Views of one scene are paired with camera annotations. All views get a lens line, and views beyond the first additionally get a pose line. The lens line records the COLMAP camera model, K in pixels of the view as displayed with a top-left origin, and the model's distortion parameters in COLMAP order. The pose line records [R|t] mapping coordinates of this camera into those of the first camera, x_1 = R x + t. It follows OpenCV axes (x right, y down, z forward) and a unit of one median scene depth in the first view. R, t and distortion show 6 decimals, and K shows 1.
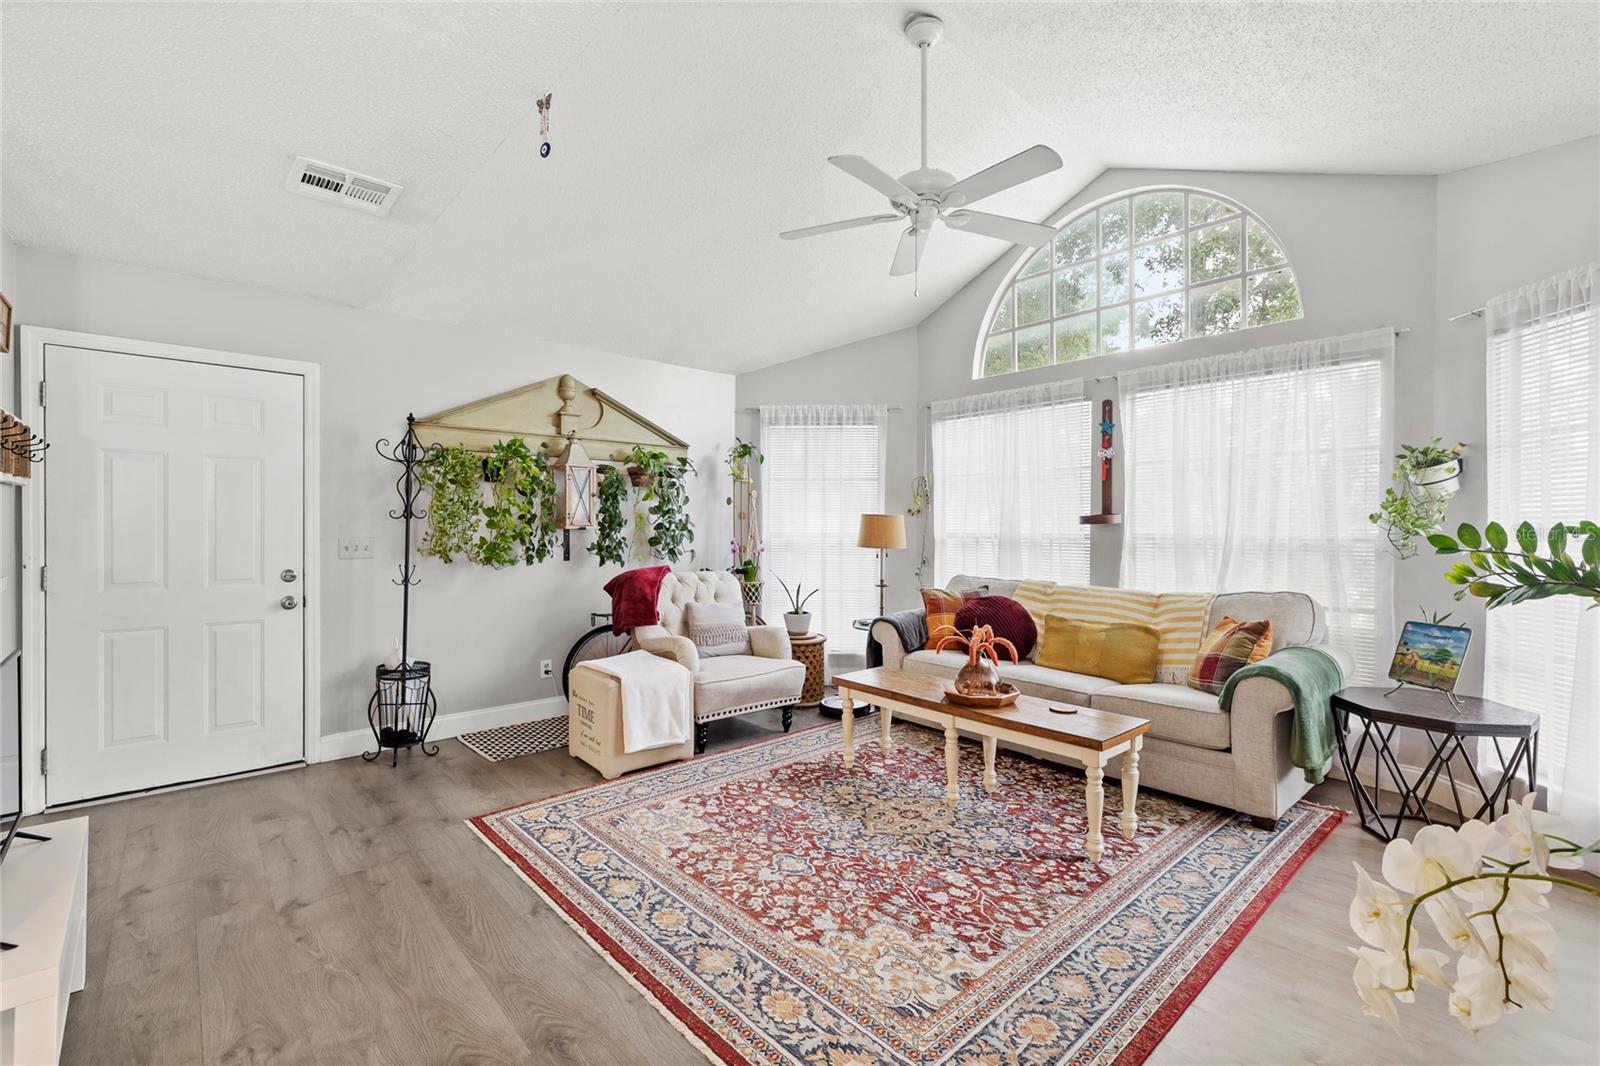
lens RADIAL K [[697.3, 0, 795.0], [0, 697.3, 530.8], [0, 0, 1]] dist [0.004258, 0.000808]
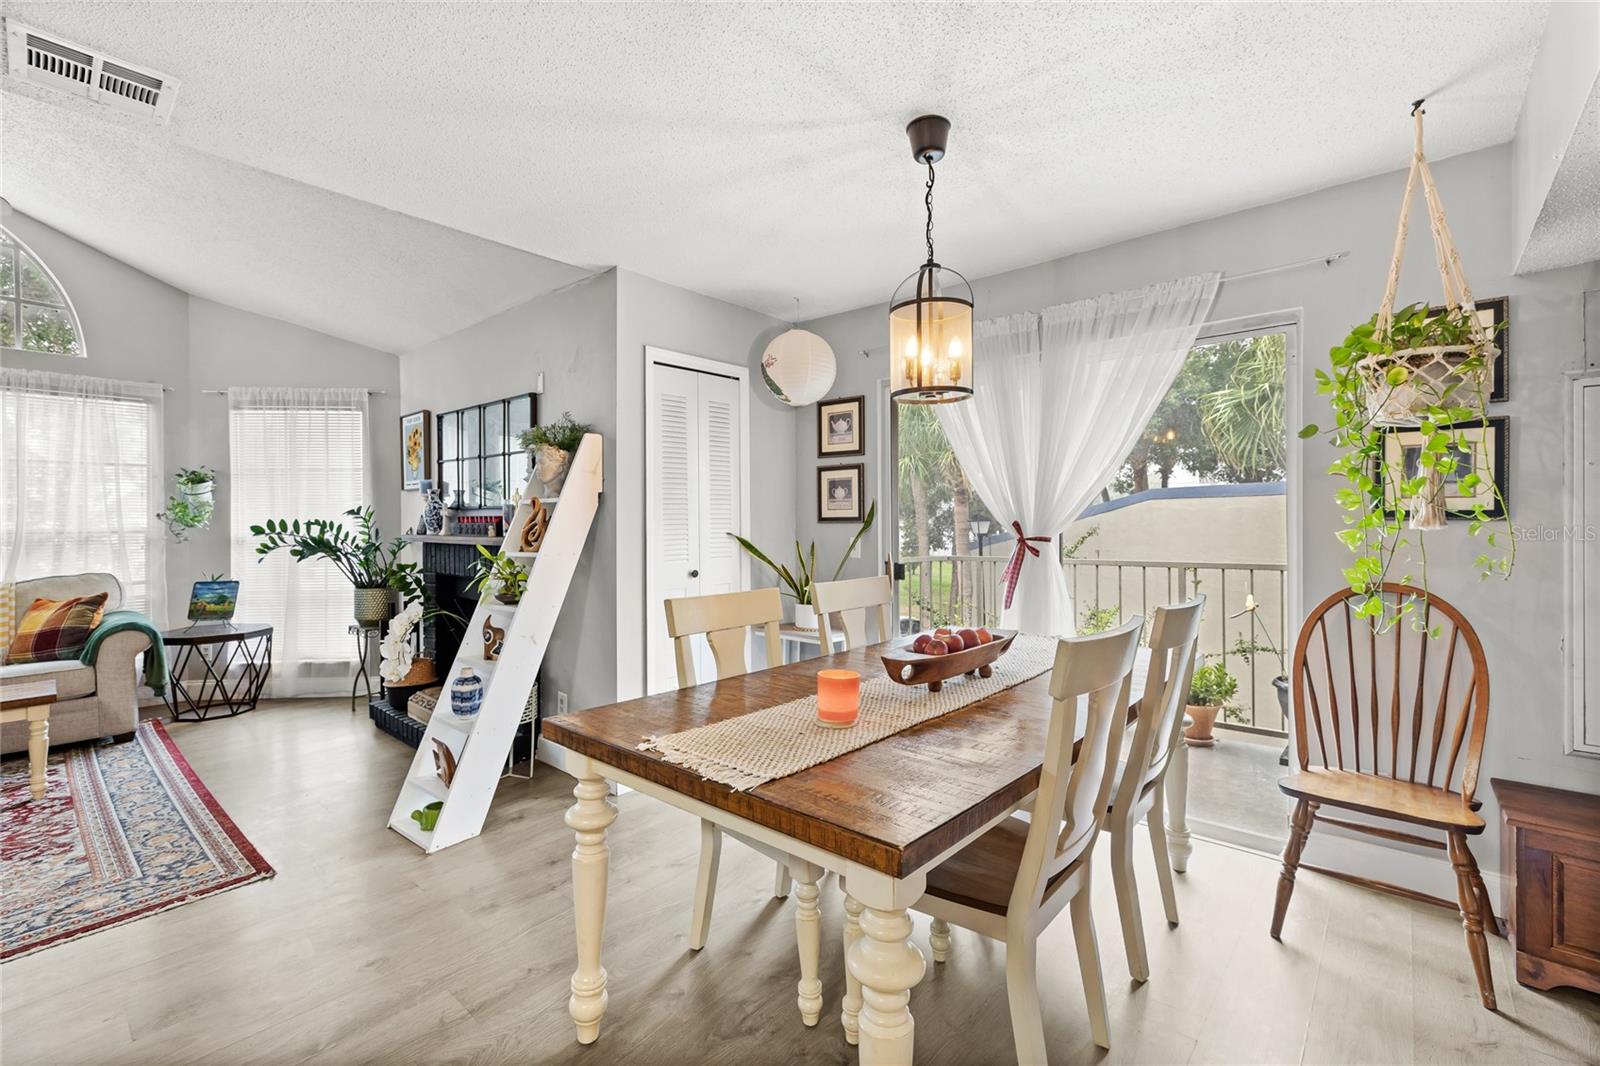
lens RADIAL K [[697.3, 0, 795.0], [0, 697.3, 530.8], [0, 0, 1]] dist [0.004258, 0.000808]
pose [[-0.123142, -0.014890, 0.992277, -0.875408], [0.010083, 0.999817, 0.016254, 0.002957], [-0.992338, 0.012007, -0.122969, -0.143842]]
